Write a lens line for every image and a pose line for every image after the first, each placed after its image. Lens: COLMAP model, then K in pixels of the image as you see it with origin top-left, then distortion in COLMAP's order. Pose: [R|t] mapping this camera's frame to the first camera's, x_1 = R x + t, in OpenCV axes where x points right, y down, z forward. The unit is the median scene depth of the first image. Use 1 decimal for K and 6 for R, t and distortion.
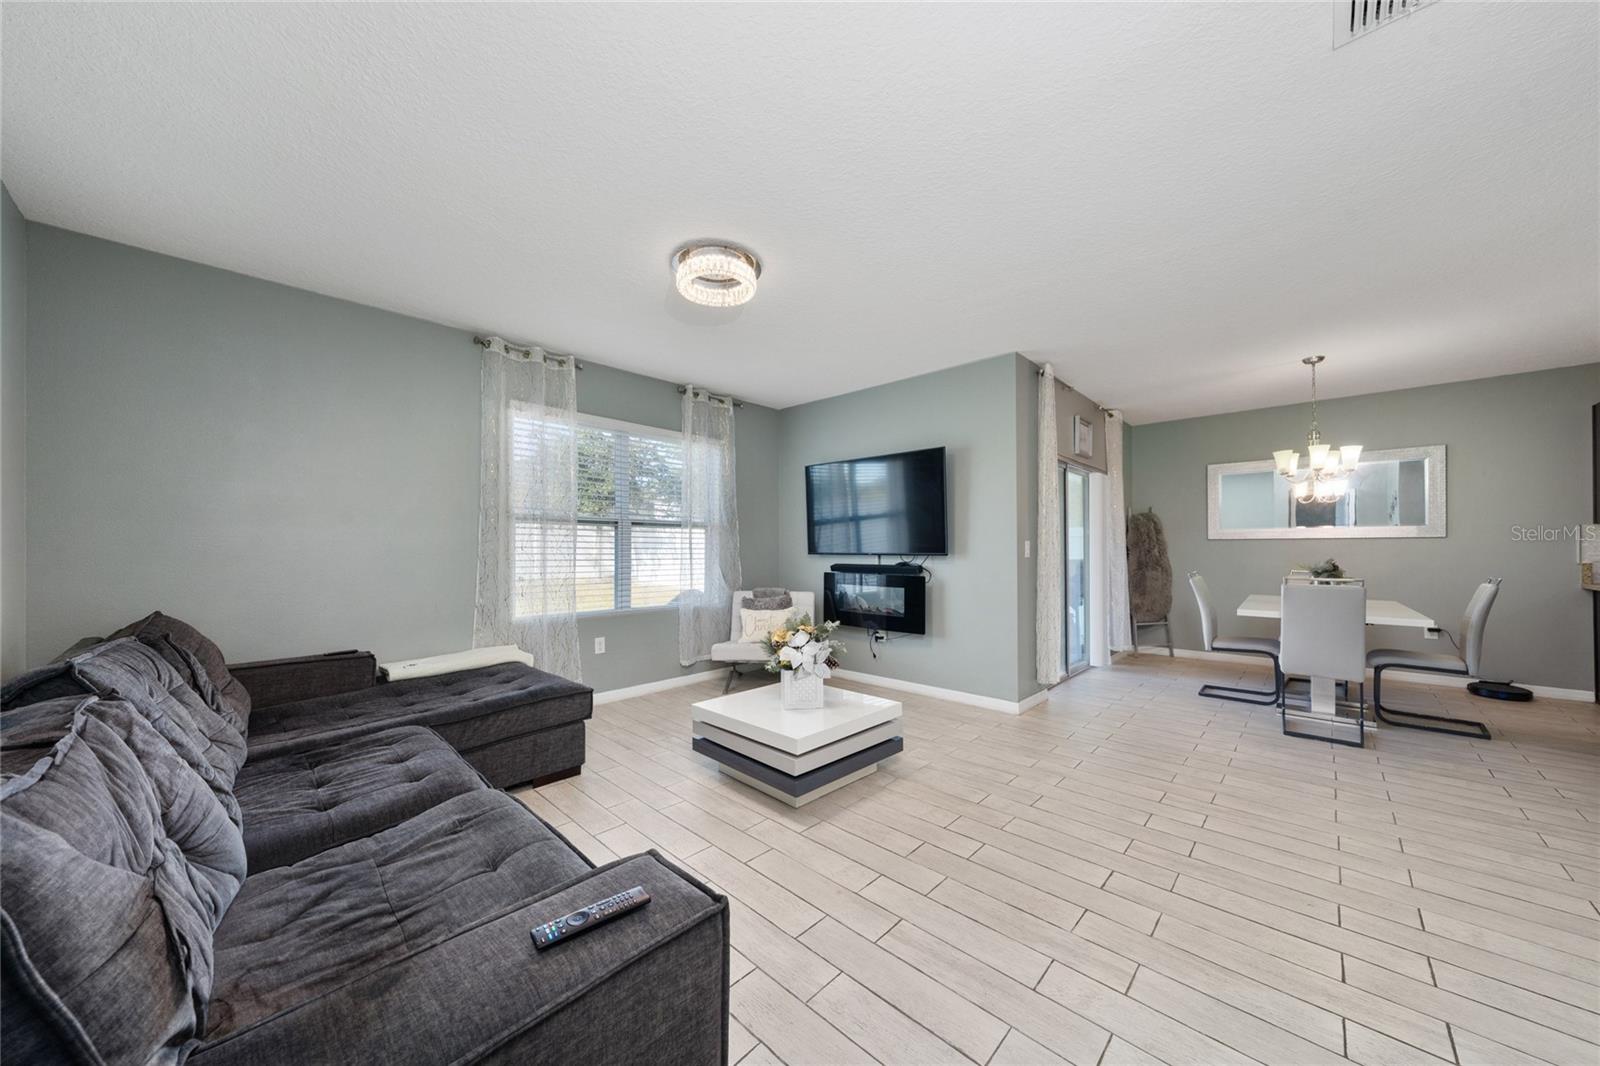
lens RADIAL K [[554.8, 0, 795.0], [0, 554.8, 539.2], [0, 0, 1]] dist [0.001536, 0.000093]
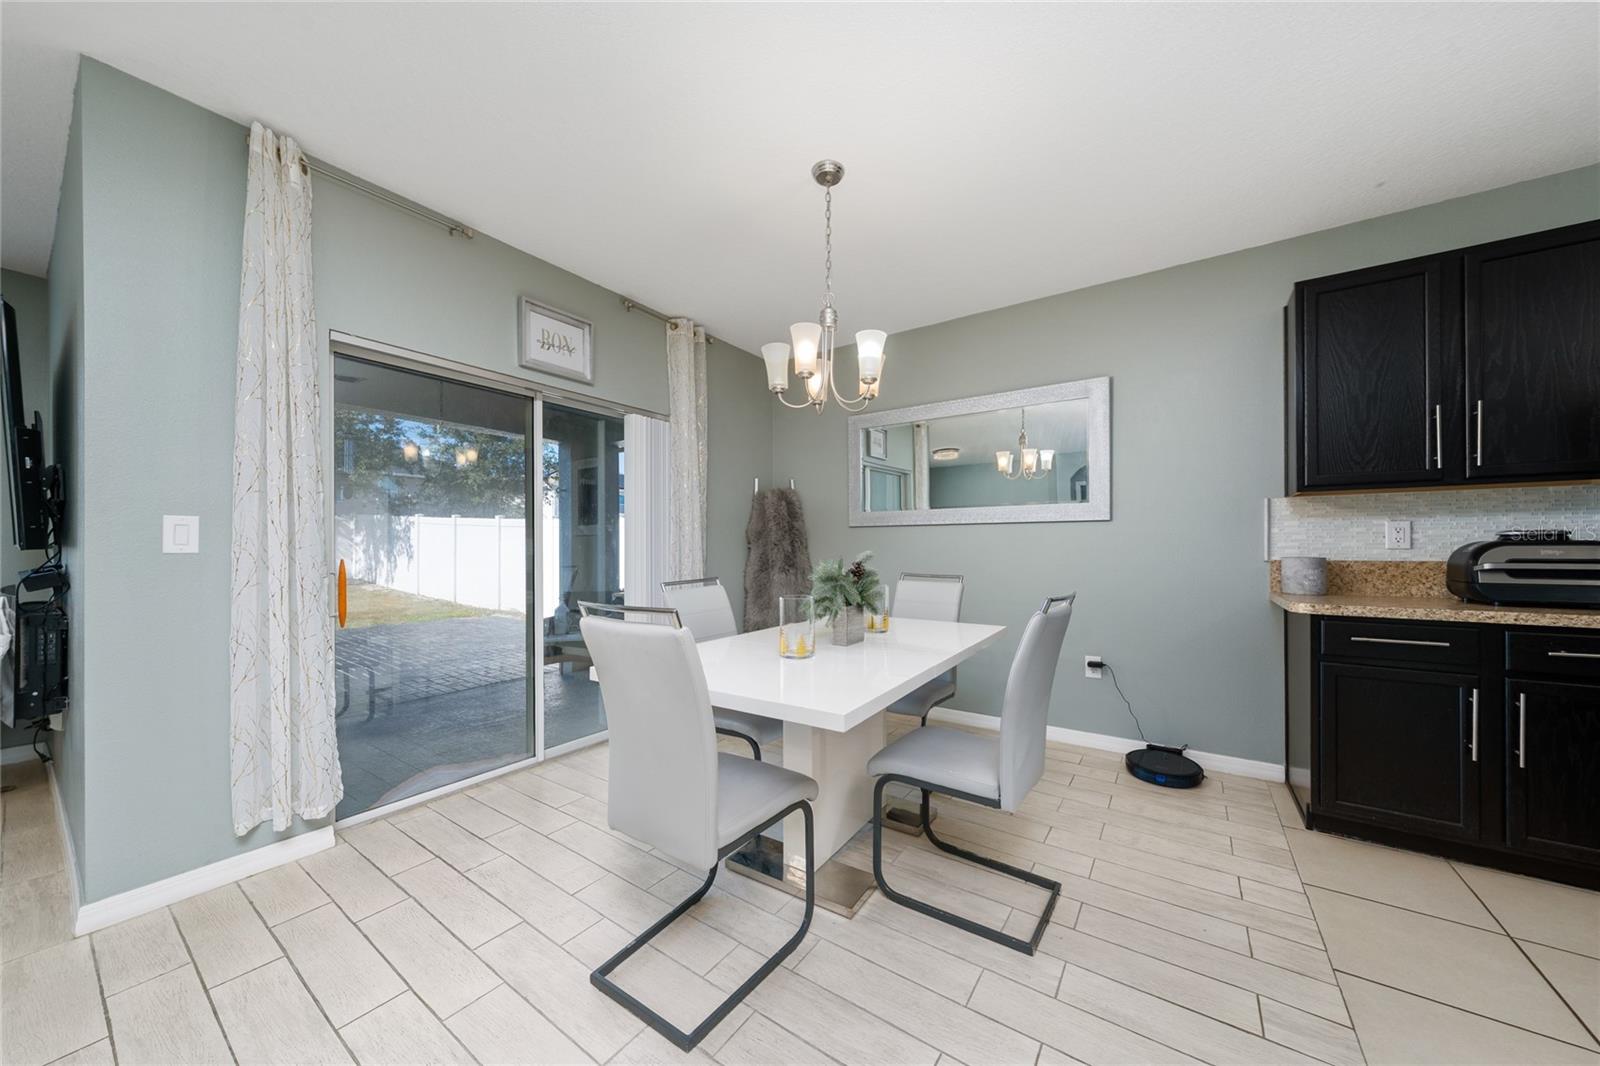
lens RADIAL K [[554.8, 0, 793.9], [0, 554.8, 539.4], [0, 0, 1]] dist [0.001536, 0.000093]
pose [[0.988690, 0.002485, 0.149954, 0.809169], [-0.003738, 0.999960, 0.008076, 0.015123], [-0.149928, -0.008545, 0.988660, 0.476284]]
